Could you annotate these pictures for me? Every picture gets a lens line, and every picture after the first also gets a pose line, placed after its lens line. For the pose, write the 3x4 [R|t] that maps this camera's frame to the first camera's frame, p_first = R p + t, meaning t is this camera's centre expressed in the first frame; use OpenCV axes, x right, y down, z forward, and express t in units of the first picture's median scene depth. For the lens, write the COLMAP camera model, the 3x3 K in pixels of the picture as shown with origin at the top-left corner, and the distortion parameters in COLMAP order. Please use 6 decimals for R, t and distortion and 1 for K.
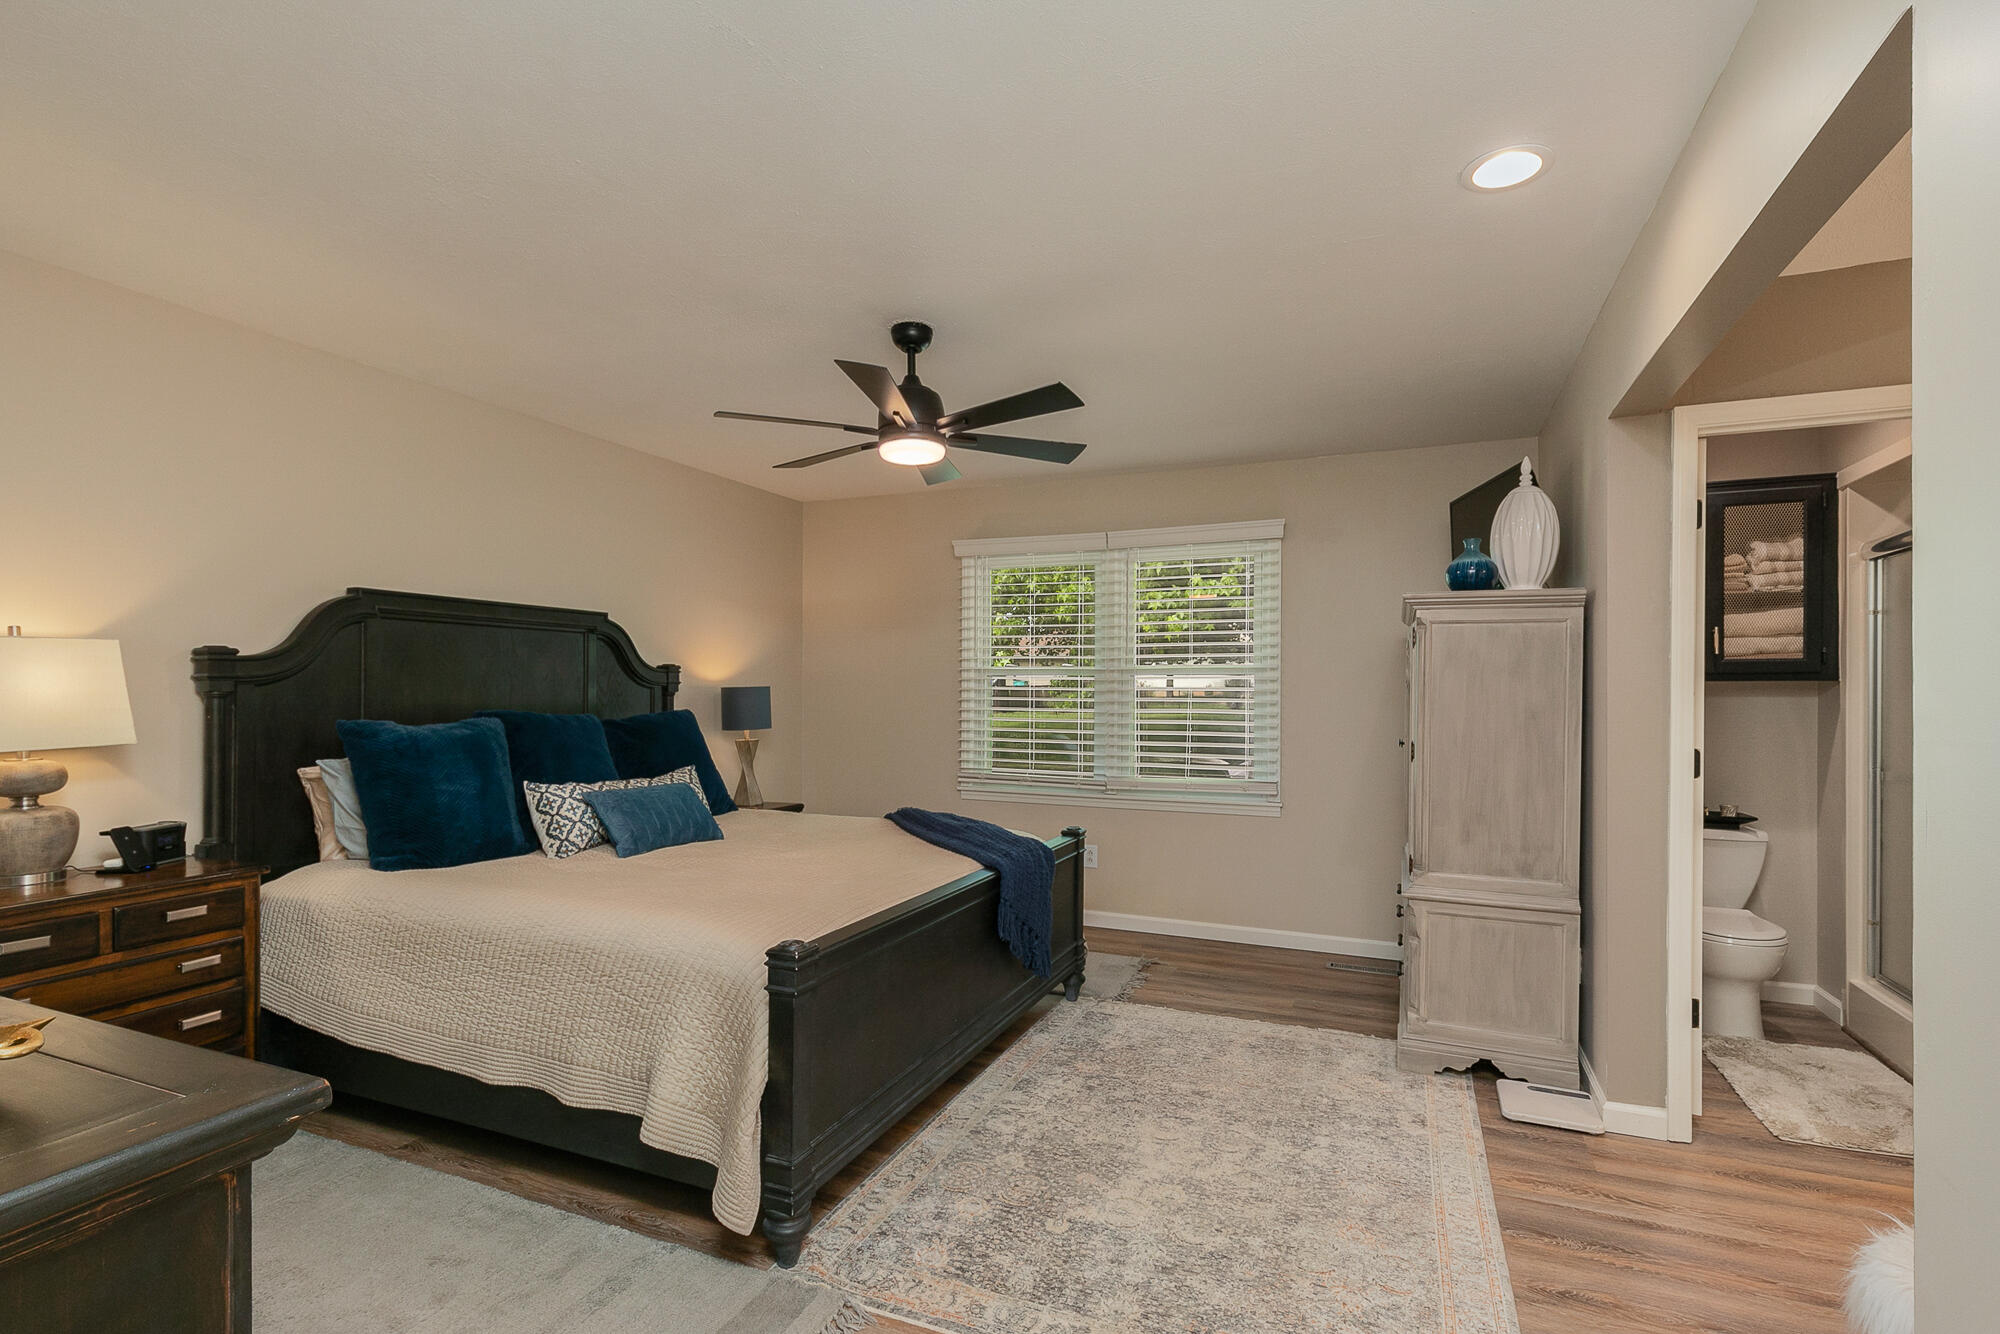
lens RADIAL K [[931.7, 0, 1000.9], [0, 931.7, 685.3], [0, 0, 1]] dist [0.000242, -0.001201]
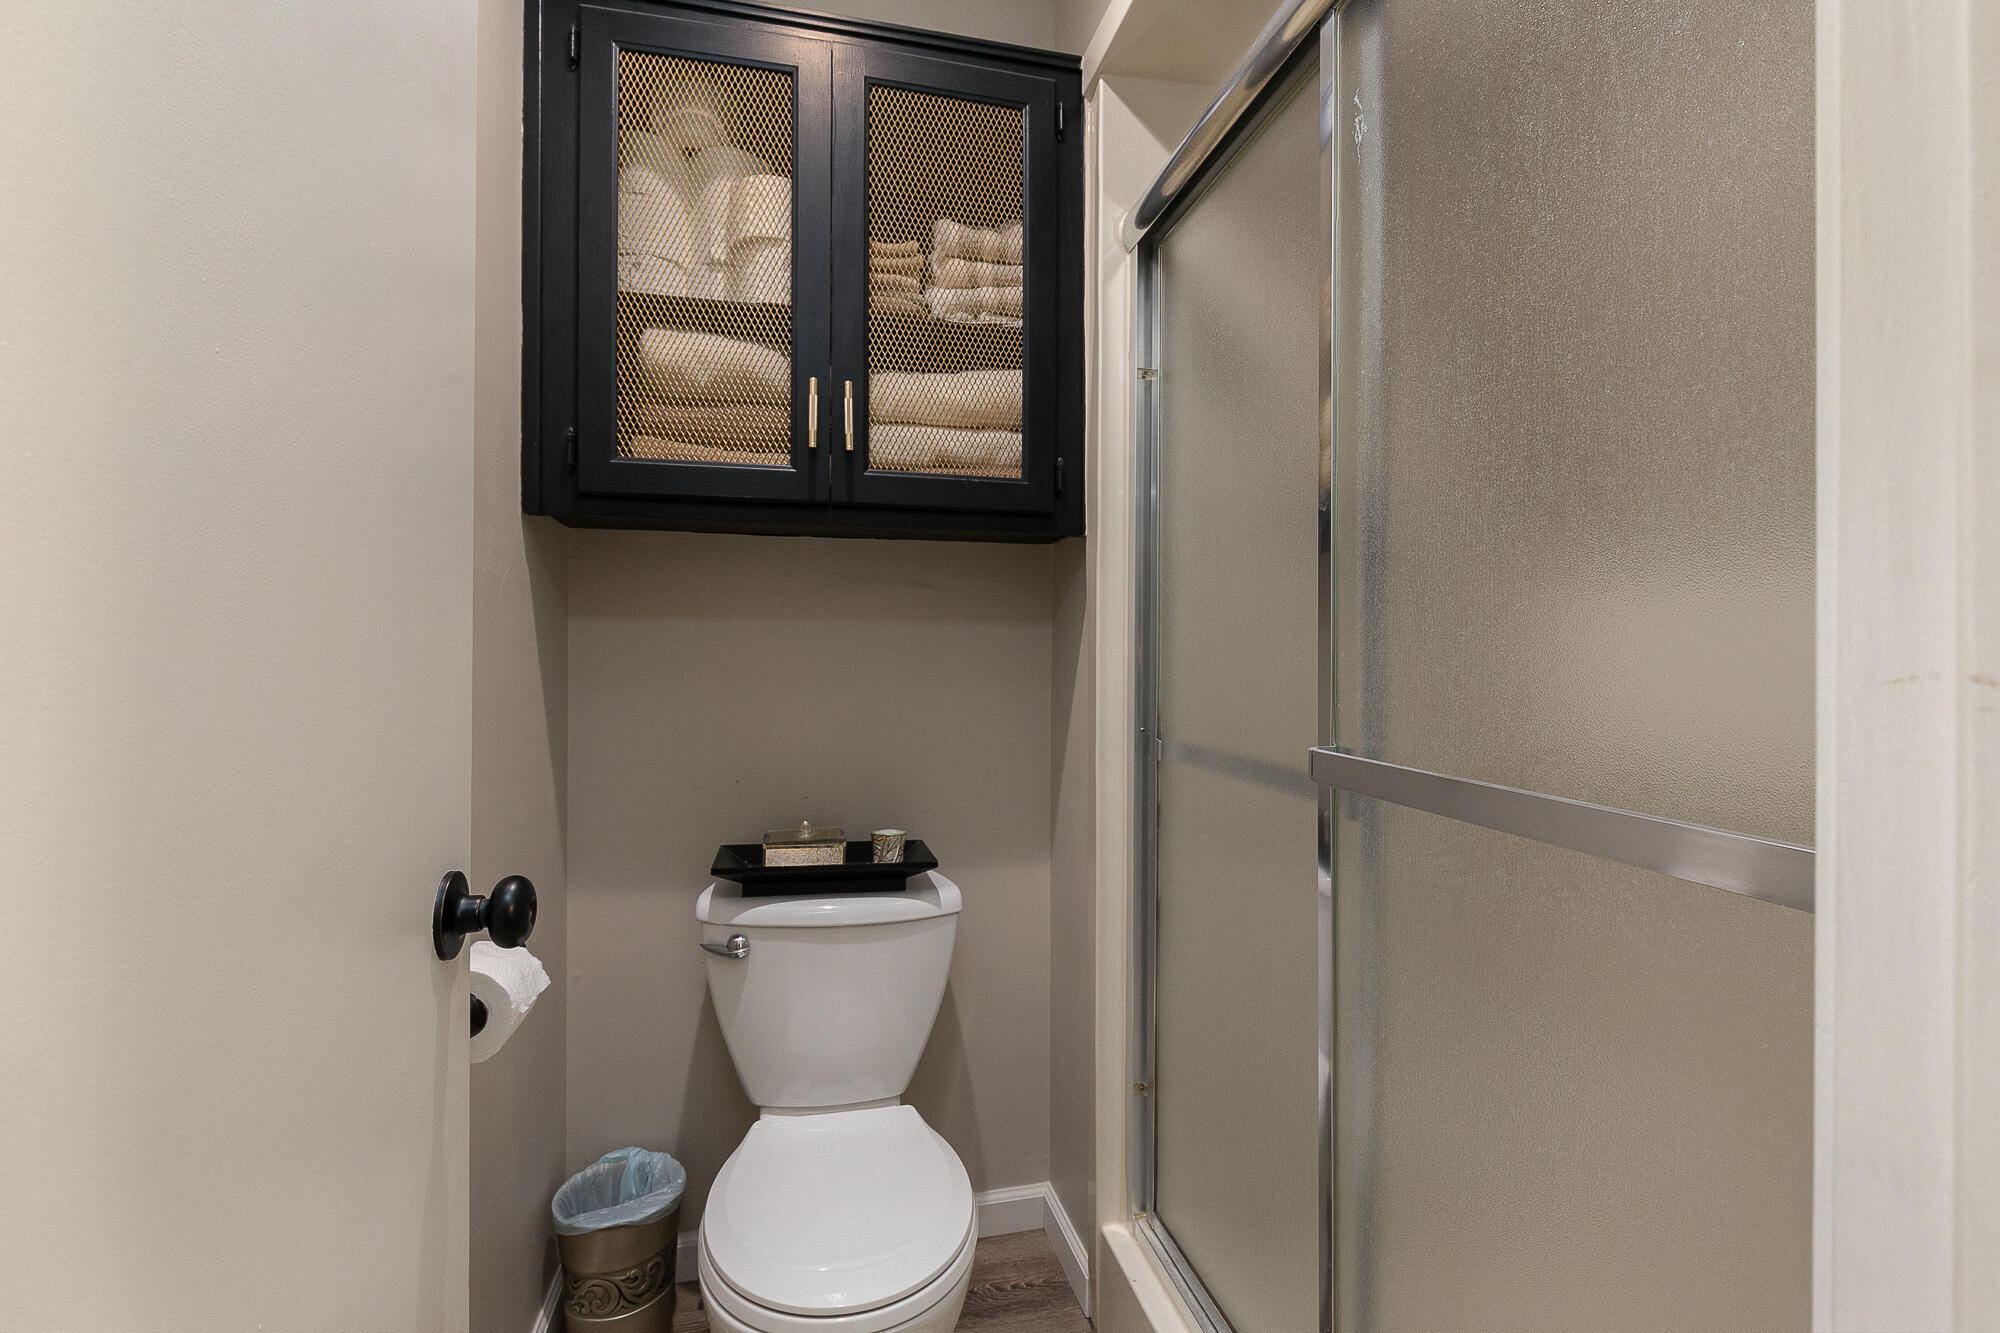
lens RADIAL K [[901.2, 0, 1002.8], [0, 901.2, 654.2], [0, 0, 1]] dist [0.007810, -0.002325]
pose [[0.798325, -0.011029, 0.602126, 0.593071], [0.000483, 0.999844, 0.017674, 0.043112], [-0.602227, -0.013818, 0.798205, 0.661155]]
